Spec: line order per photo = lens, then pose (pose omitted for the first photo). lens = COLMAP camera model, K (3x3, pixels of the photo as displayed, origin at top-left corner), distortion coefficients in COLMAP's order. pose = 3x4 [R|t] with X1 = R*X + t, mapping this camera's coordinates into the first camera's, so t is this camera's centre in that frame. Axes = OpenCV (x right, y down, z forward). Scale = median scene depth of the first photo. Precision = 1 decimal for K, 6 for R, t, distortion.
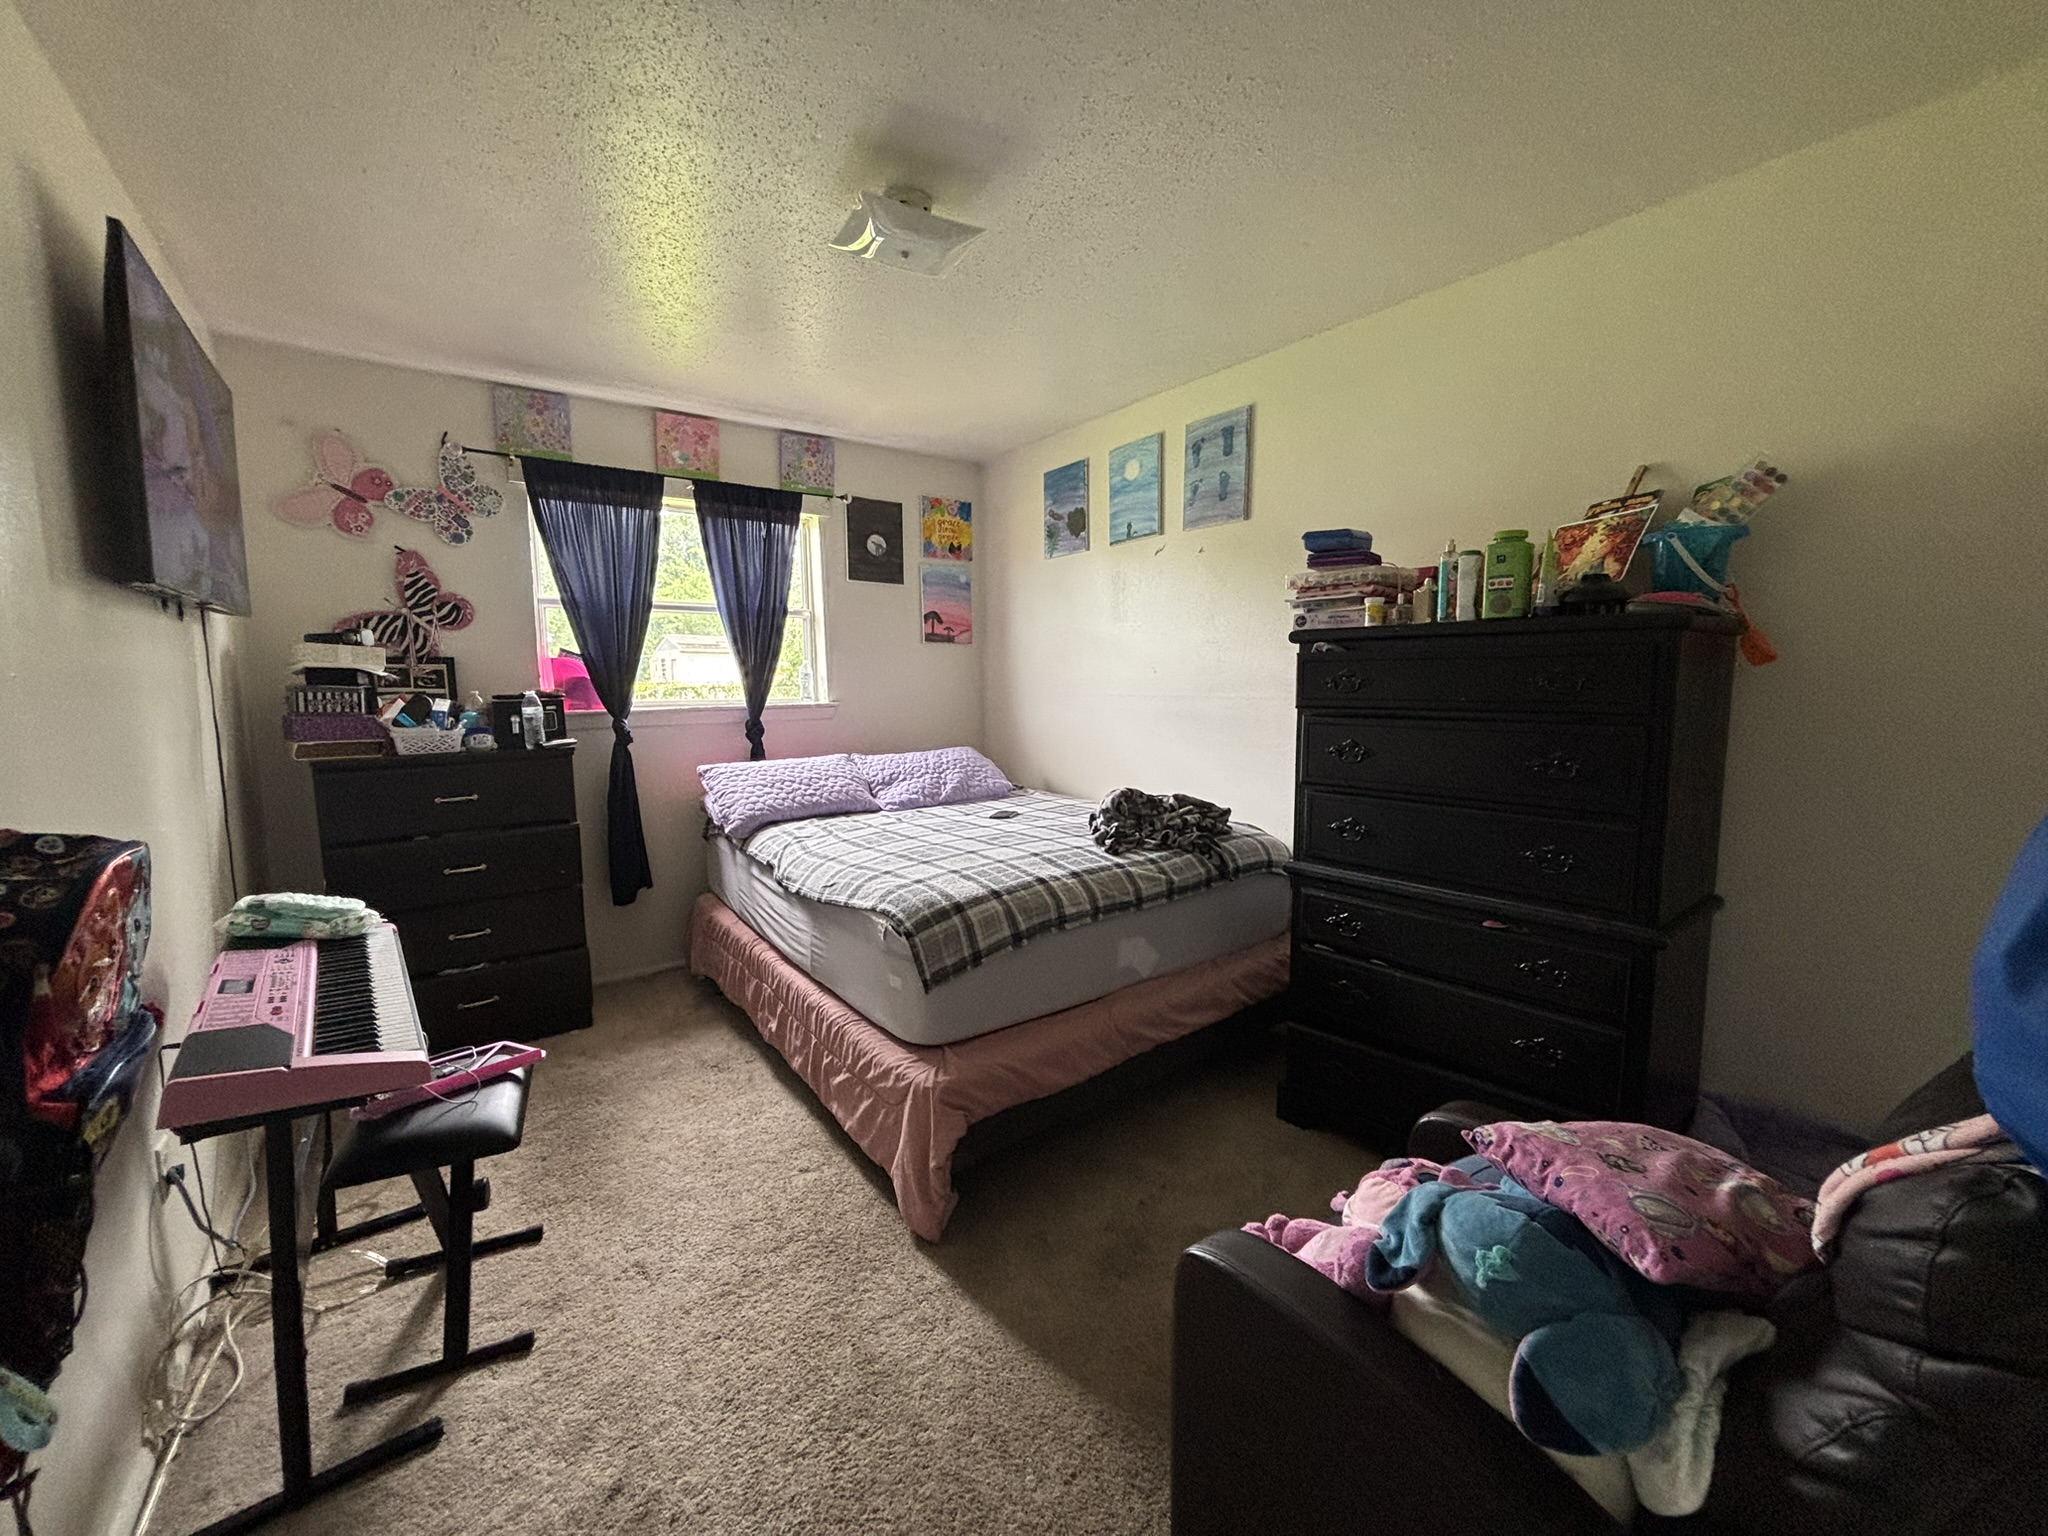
lens RADIAL K [[810.8, 0, 1018.9], [0, 810.8, 761.0], [0, 0, 1]] dist [-0.000309, -0.000073]
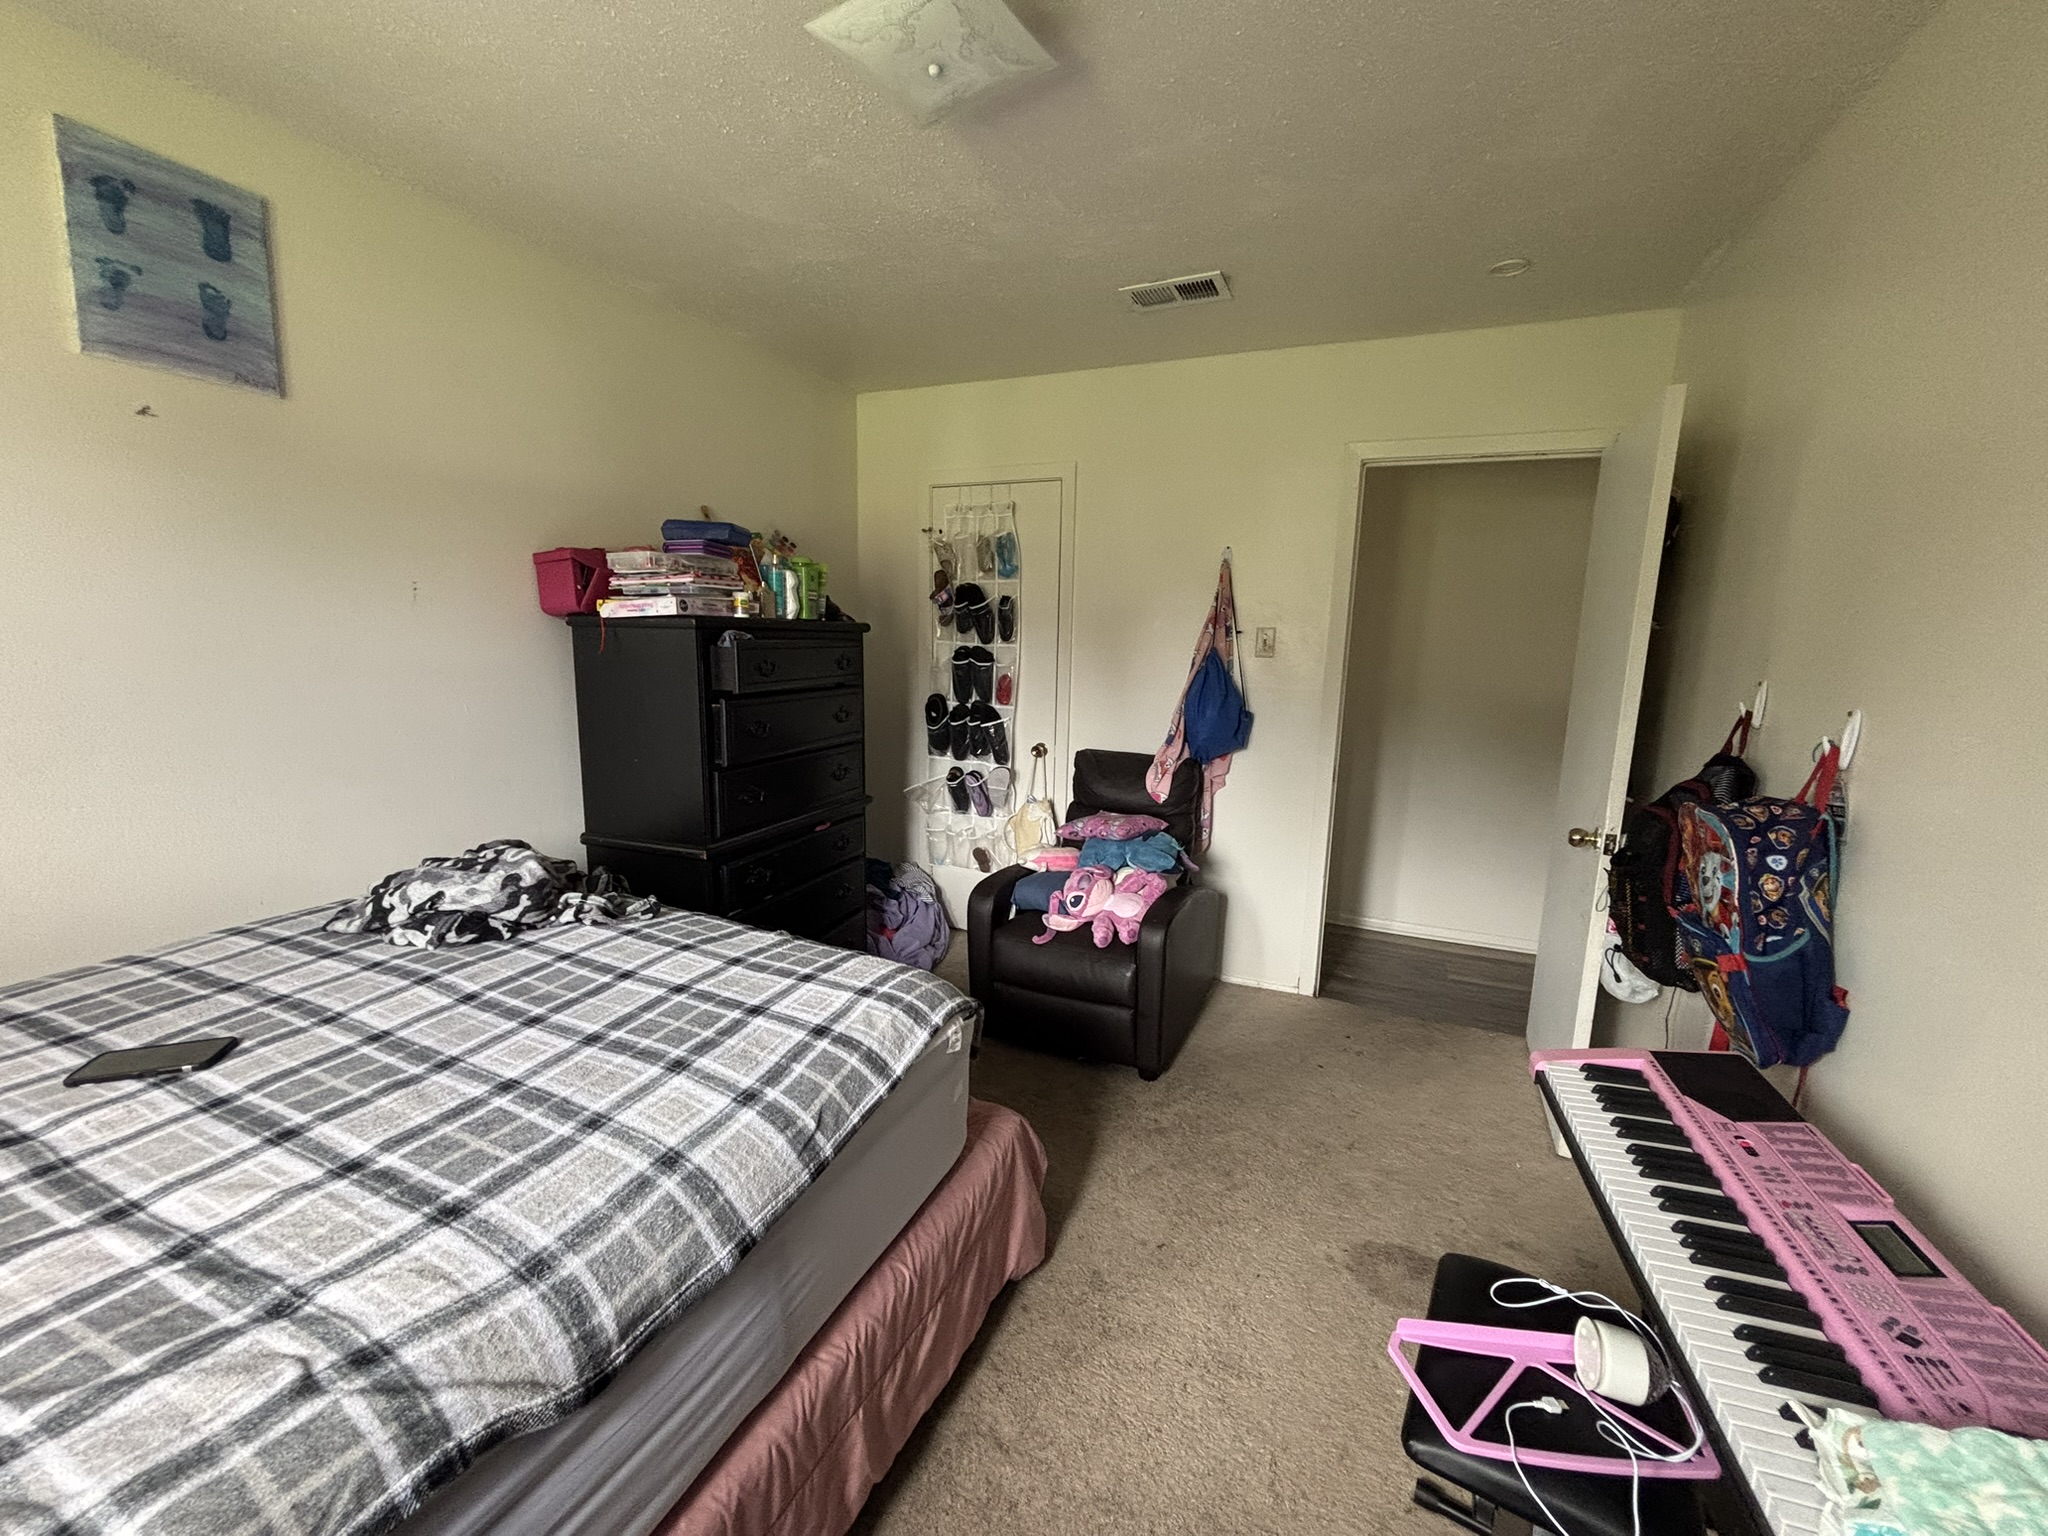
lens RADIAL K [[810.8, 0, 1018.9], [0, 810.8, 761.0], [0, 0, 1]] dist [-0.000309, -0.000073]
pose [[-0.544893, -0.133598, 0.827794, -0.546609], [0.075865, 0.975322, 0.207345, -0.122444], [-0.835067, 0.175781, -0.521310, 0.914451]]
